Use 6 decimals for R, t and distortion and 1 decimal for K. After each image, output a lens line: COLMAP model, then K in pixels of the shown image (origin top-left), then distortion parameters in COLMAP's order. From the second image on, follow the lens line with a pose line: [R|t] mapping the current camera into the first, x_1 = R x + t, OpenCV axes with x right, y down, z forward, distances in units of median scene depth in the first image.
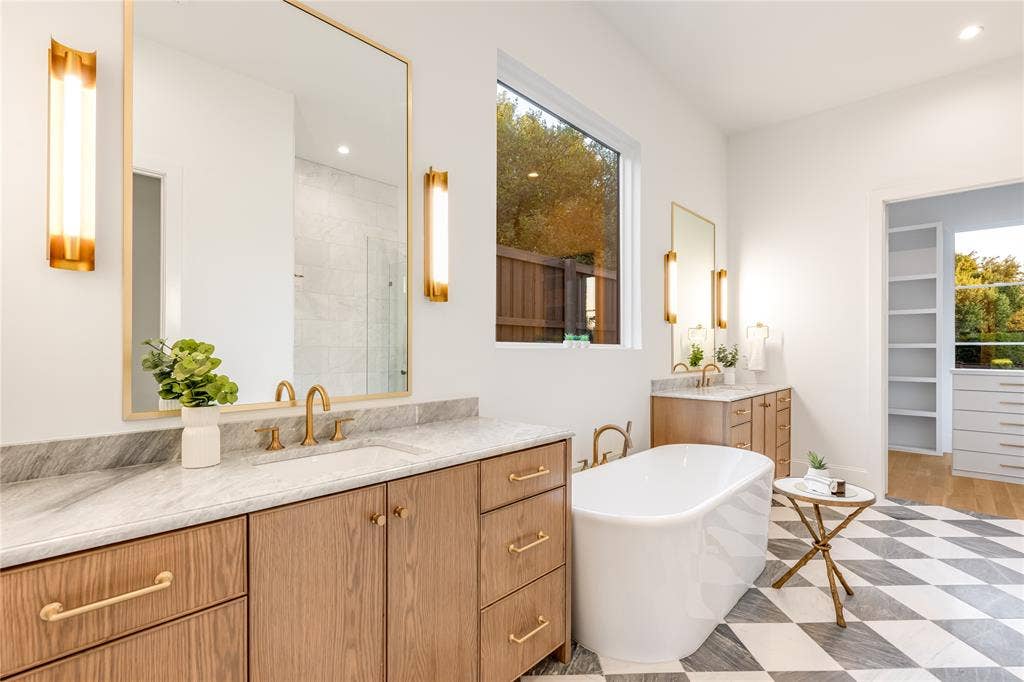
lens RADIAL K [[479.1, 0, 514.5], [0, 479.1, 345.2], [0, 0, 1]] dist [0.000717, 0.000068]
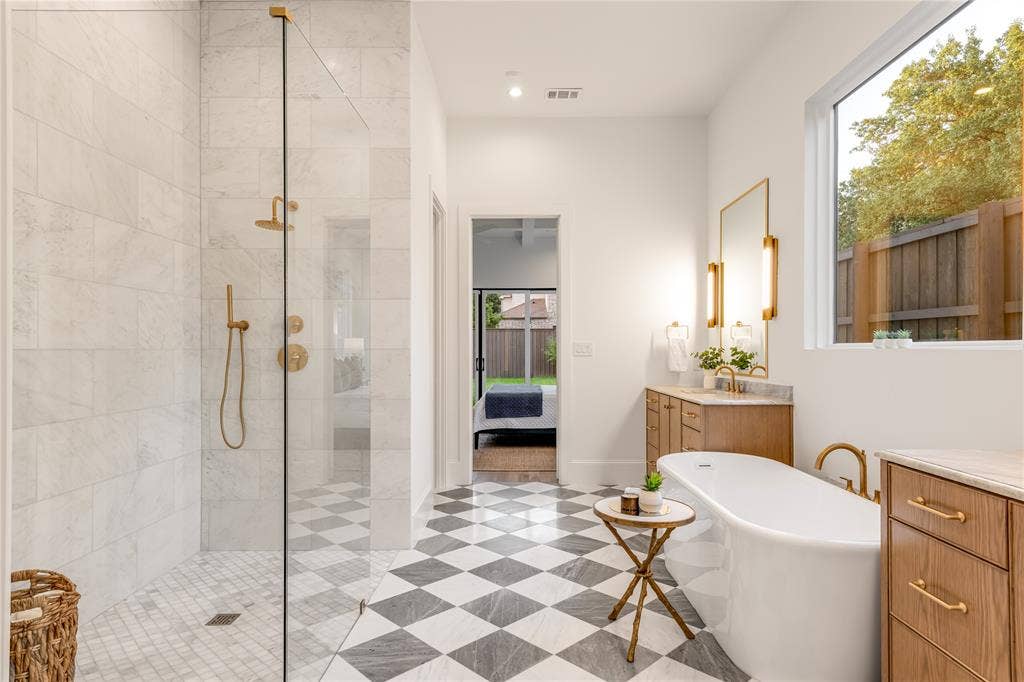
lens RADIAL K [[565.2, 0, 510.1], [0, 565.2, 348.8], [0, 0, 1]] dist [0.023192, -0.000159]
pose [[-0.748658, 0.007905, -0.662909, 1.297013], [0.012039, 0.999926, -0.001672, 0.001314], [0.662847, -0.009232, -0.748698, 1.393772]]
